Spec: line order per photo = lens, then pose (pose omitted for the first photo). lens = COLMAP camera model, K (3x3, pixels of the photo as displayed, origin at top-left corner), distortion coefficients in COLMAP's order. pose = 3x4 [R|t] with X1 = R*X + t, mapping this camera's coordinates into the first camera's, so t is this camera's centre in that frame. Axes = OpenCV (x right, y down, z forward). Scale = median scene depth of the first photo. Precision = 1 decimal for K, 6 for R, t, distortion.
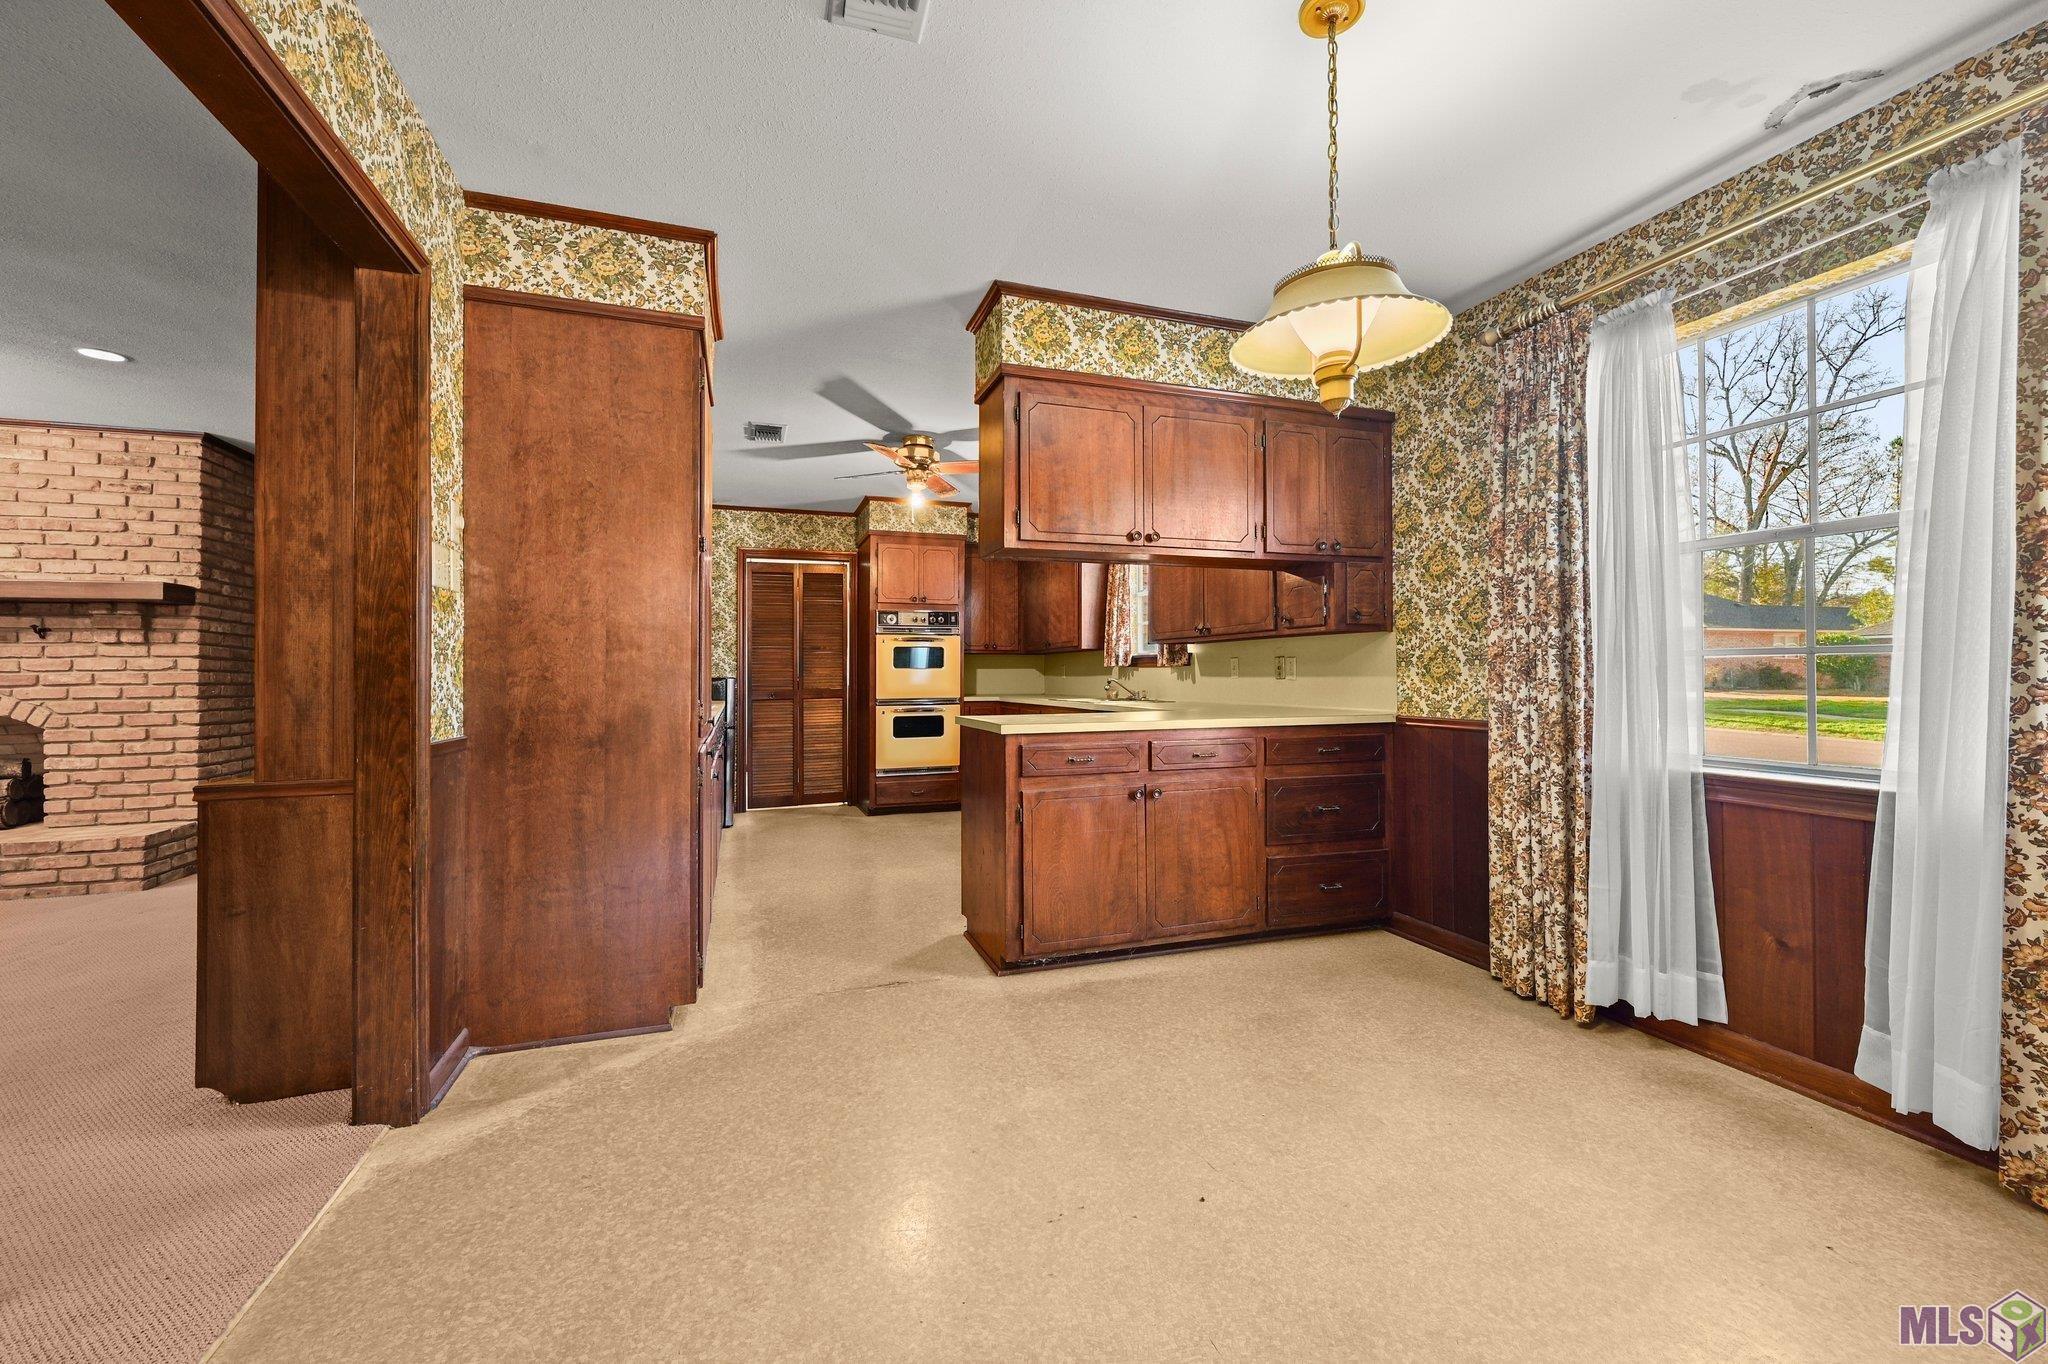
lens RADIAL K [[809.4, 0, 1037.6], [0, 809.4, 662.8], [0, 0, 1]] dist [-0.001308, 0.000222]
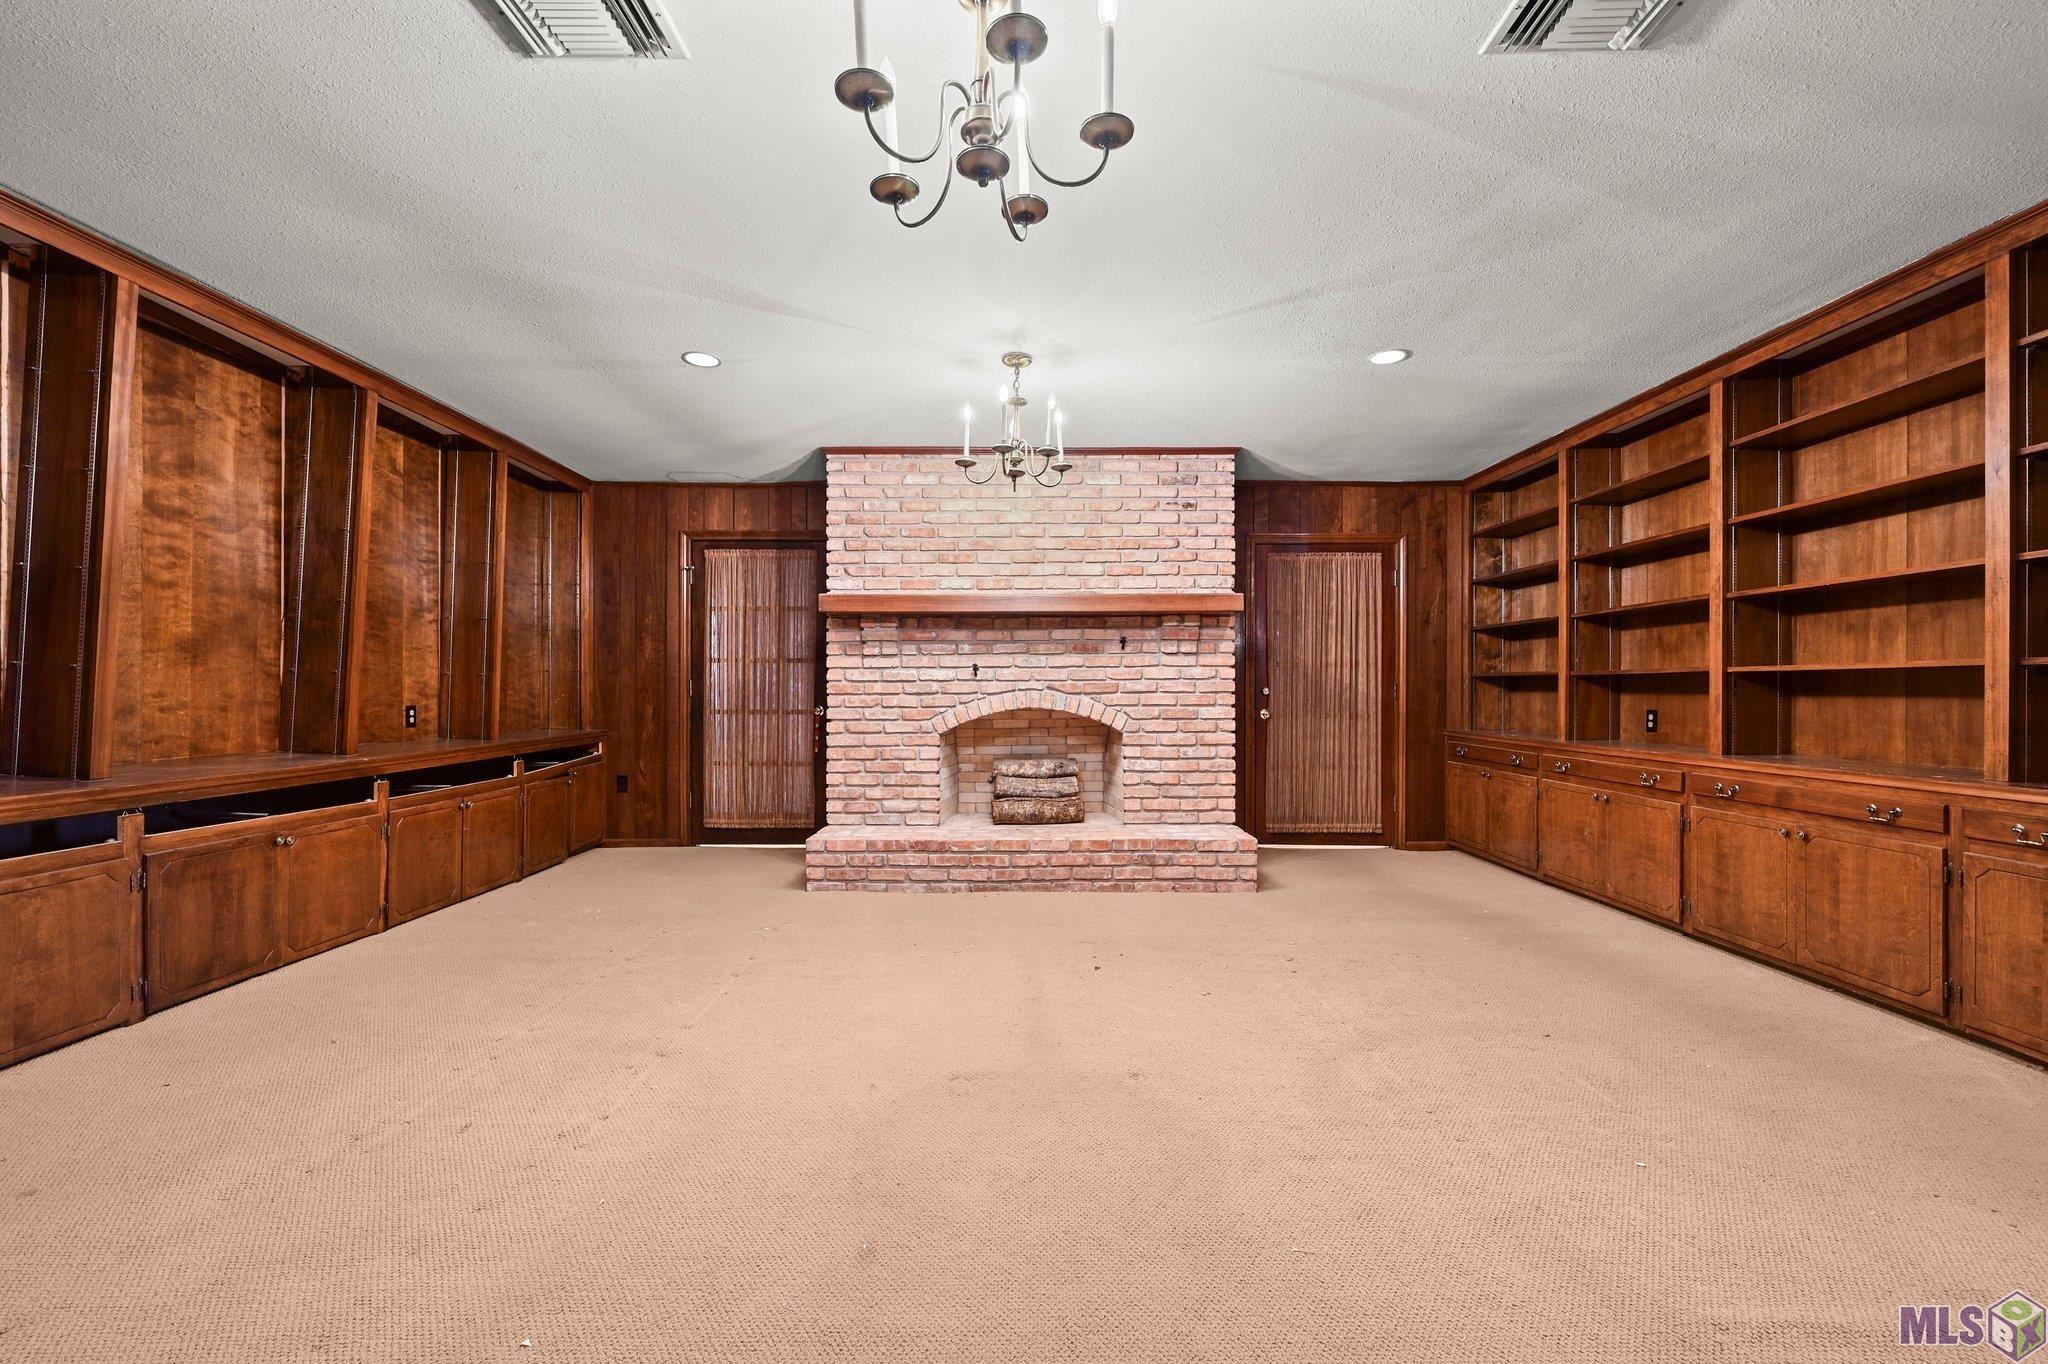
lens RADIAL K [[809.4, 0, 1023.8], [0, 809.4, 691.8], [0, 0, 1]] dist [-0.001308, 0.000222]
pose [[0.940274, 0.008992, -0.340300, -0.961450], [-0.003028, 0.999832, 0.018050, 0.007730], [0.340405, -0.015942, 0.940144, -0.063645]]
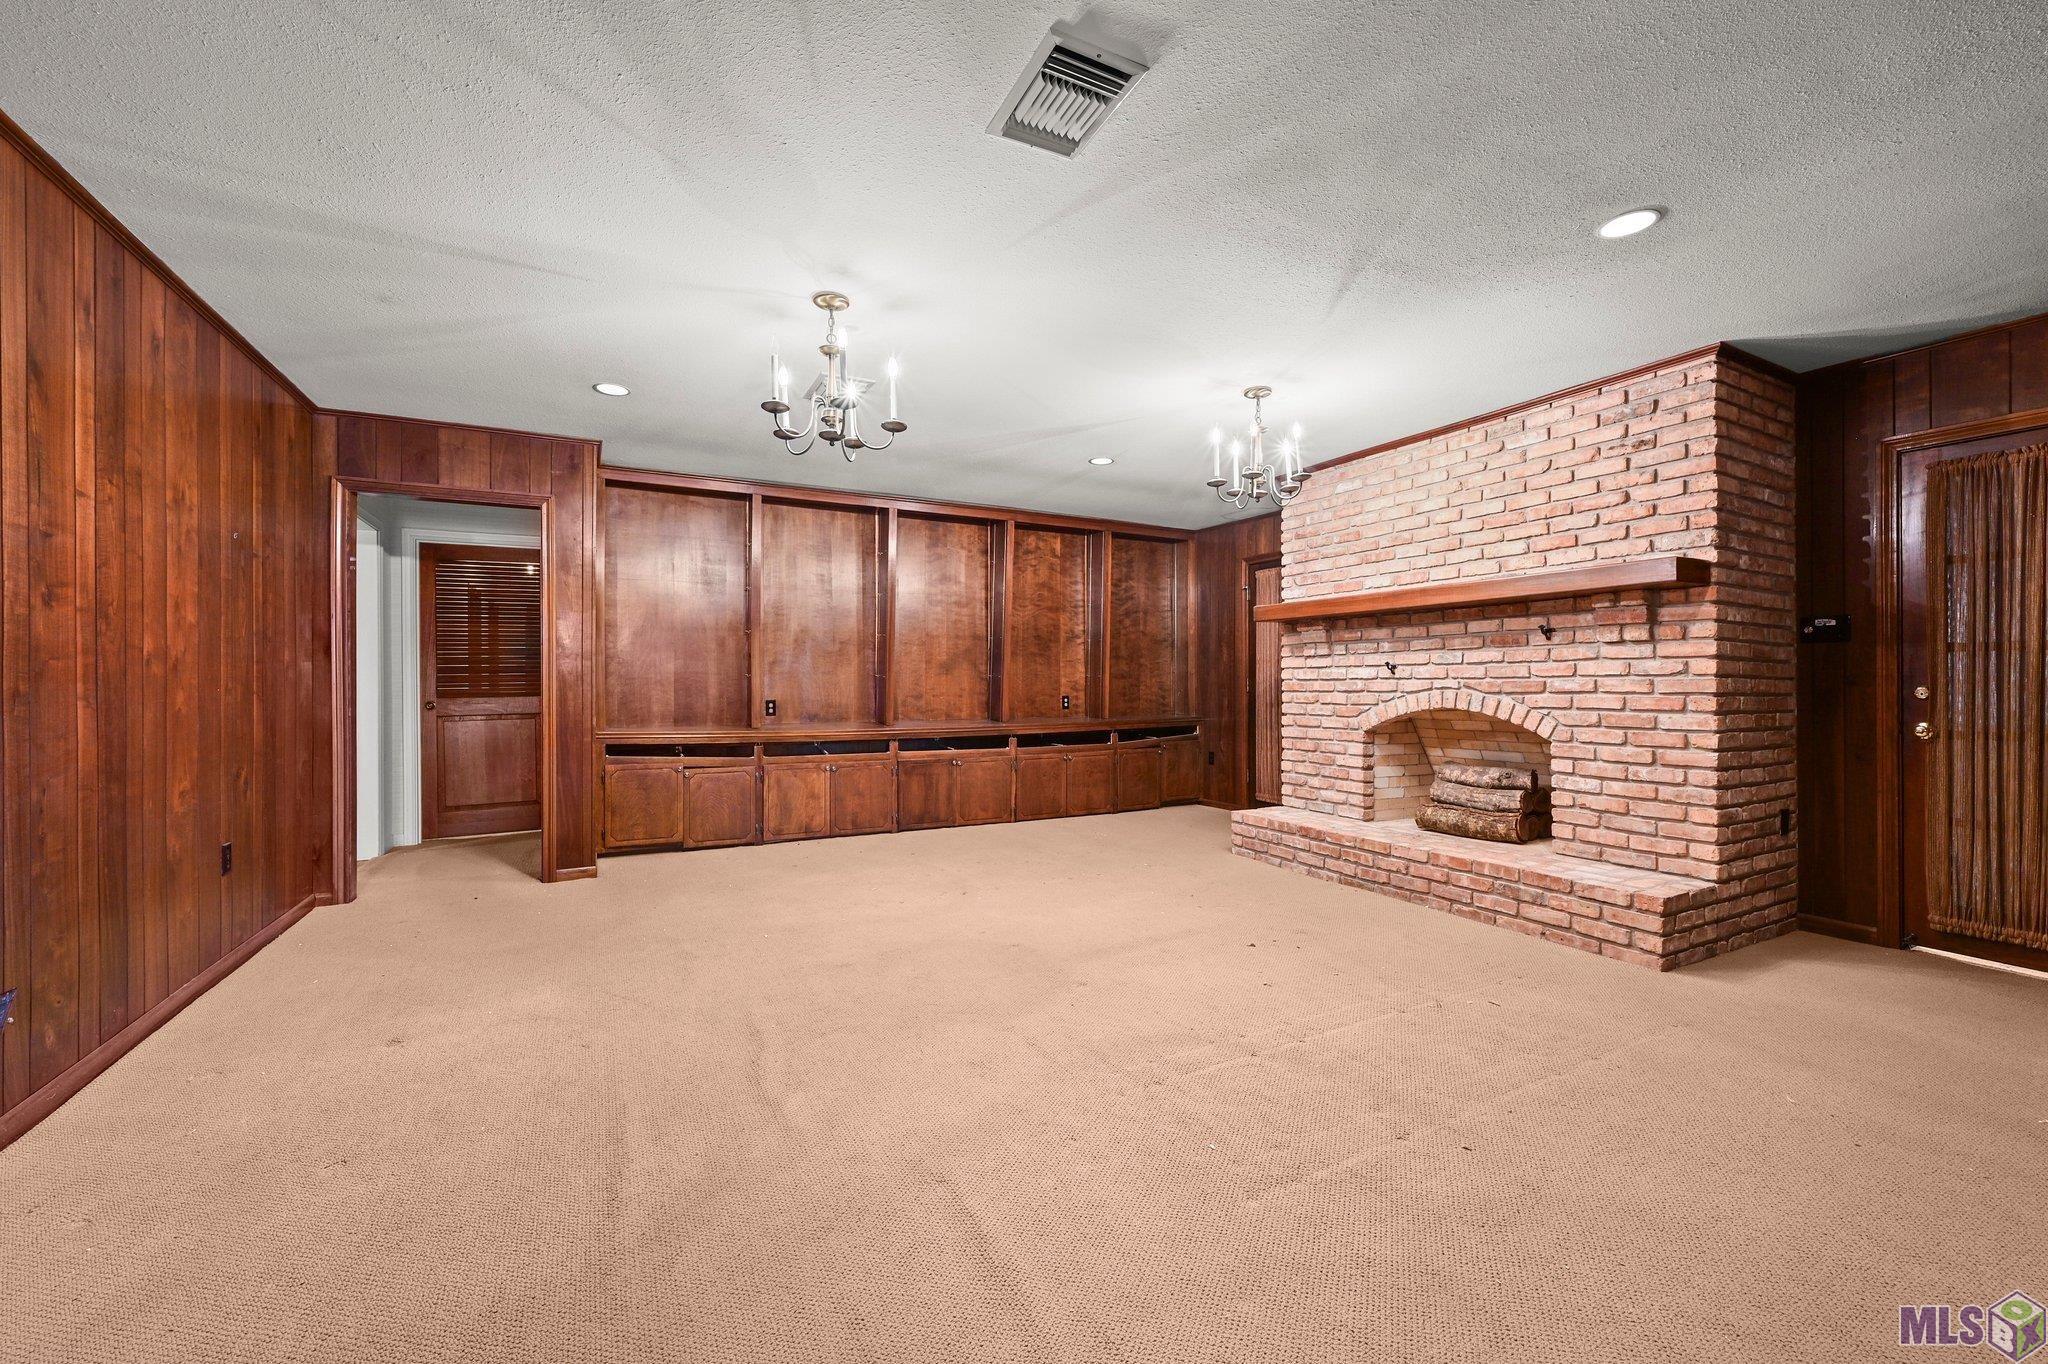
lens RADIAL K [[809.4, 0, 1010.9], [0, 809.4, 677.2], [0, 0, 1]] dist [-0.001308, 0.000222]
pose [[0.125407, 0.002180, -0.992103, -0.410435], [0.013757, 0.999898, 0.003936, -0.000455], [0.992010, -0.014142, 0.125364, 0.292269]]
